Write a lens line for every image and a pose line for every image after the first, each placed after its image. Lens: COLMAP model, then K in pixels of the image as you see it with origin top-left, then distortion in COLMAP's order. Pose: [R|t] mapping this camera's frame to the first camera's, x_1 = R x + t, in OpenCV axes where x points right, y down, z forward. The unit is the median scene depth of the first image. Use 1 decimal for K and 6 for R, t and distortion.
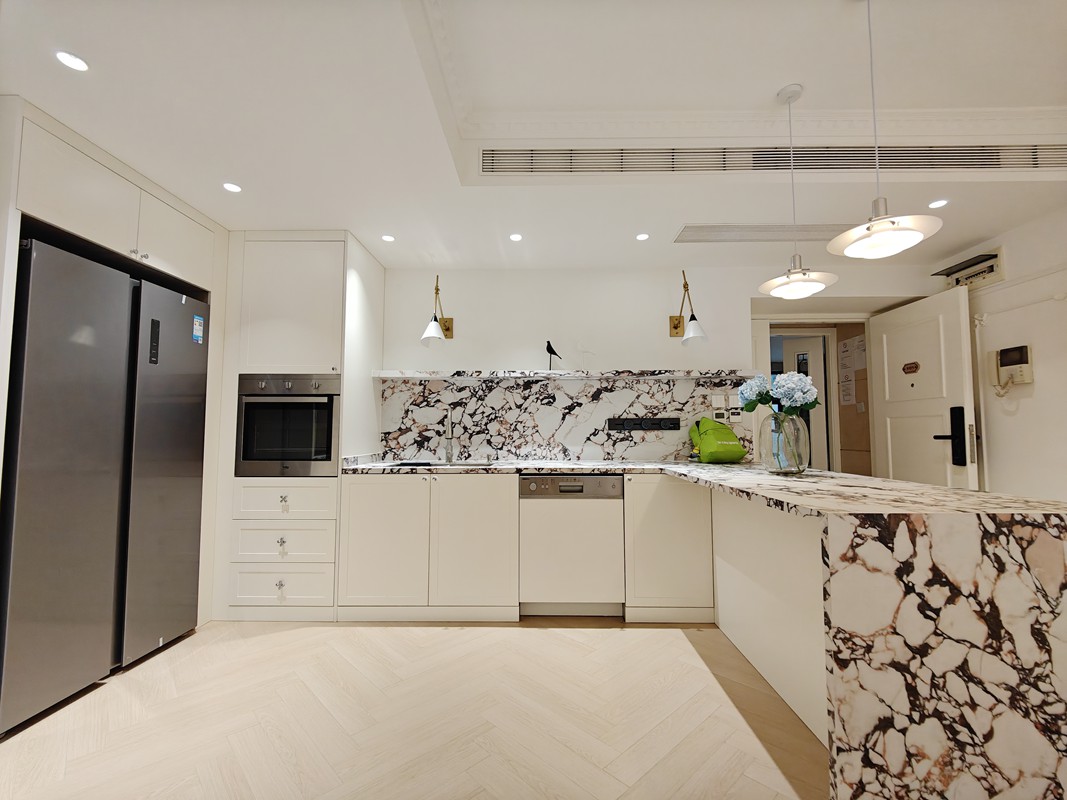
lens RADIAL K [[464.2, 0, 533.5], [0, 464.2, 400.0], [0, 0, 1]] dist [0.015864, -0.011710]
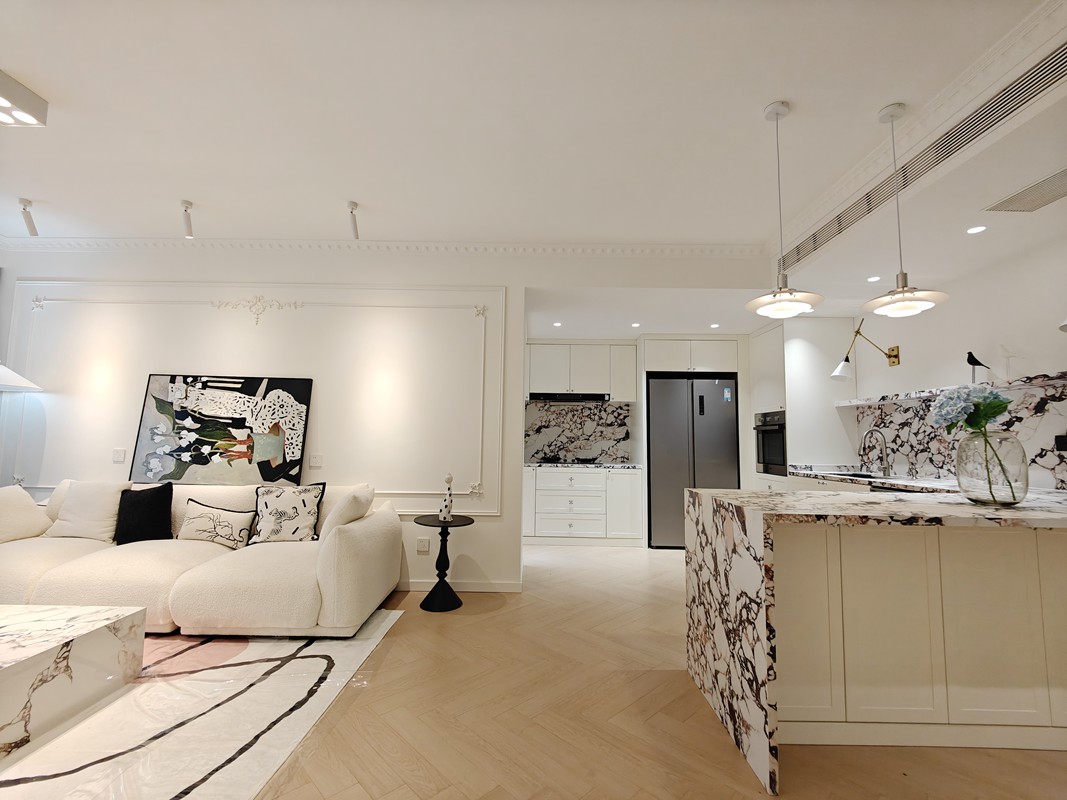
lens RADIAL K [[464.2, 0, 533.5], [0, 464.2, 400.0], [0, 0, 1]] dist [0.015864, -0.011710]
pose [[0.007641, -0.089571, -0.995951, 0.934244], [0.055388, 0.994489, -0.089014, 0.001589], [0.998436, -0.054484, 0.012560, 0.121516]]
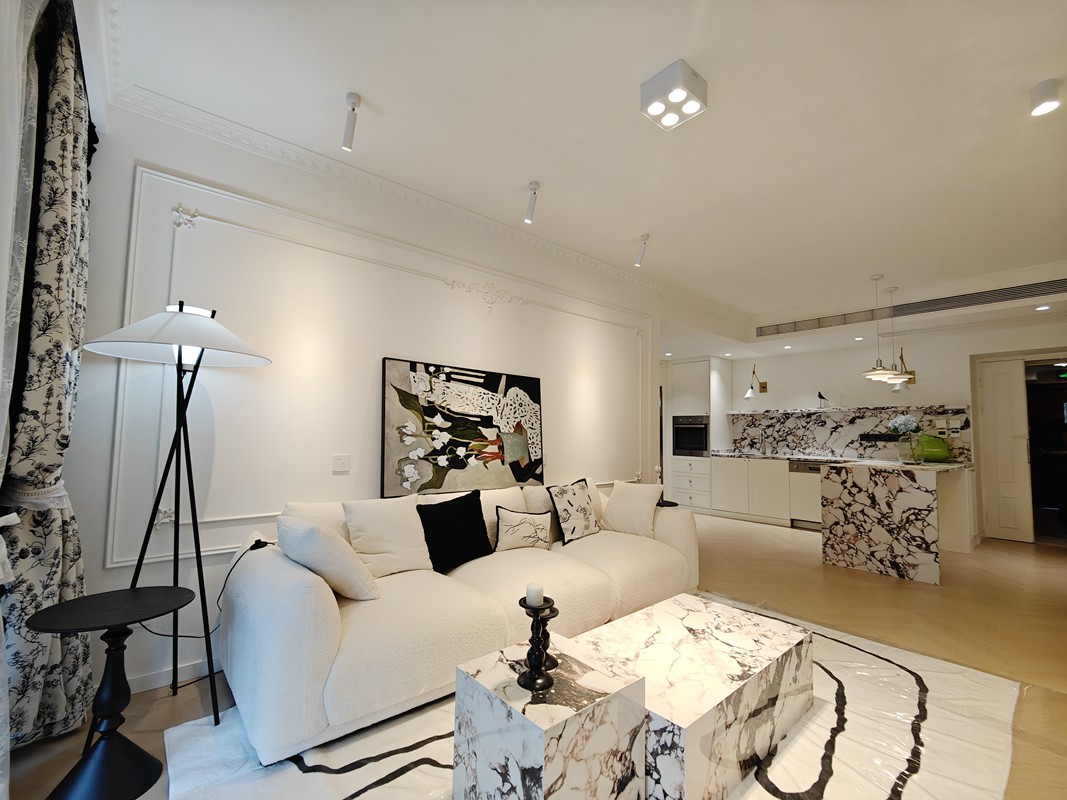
lens RADIAL K [[464.2, 0, 533.5], [0, 464.2, 400.0], [0, 0, 1]] dist [0.015864, -0.011710]
pose [[0.664258, -0.044544, -0.746175, 0.661991], [0.039272, 0.998924, -0.024672, -0.093706], [0.746471, -0.012916, 0.665293, -1.088757]]
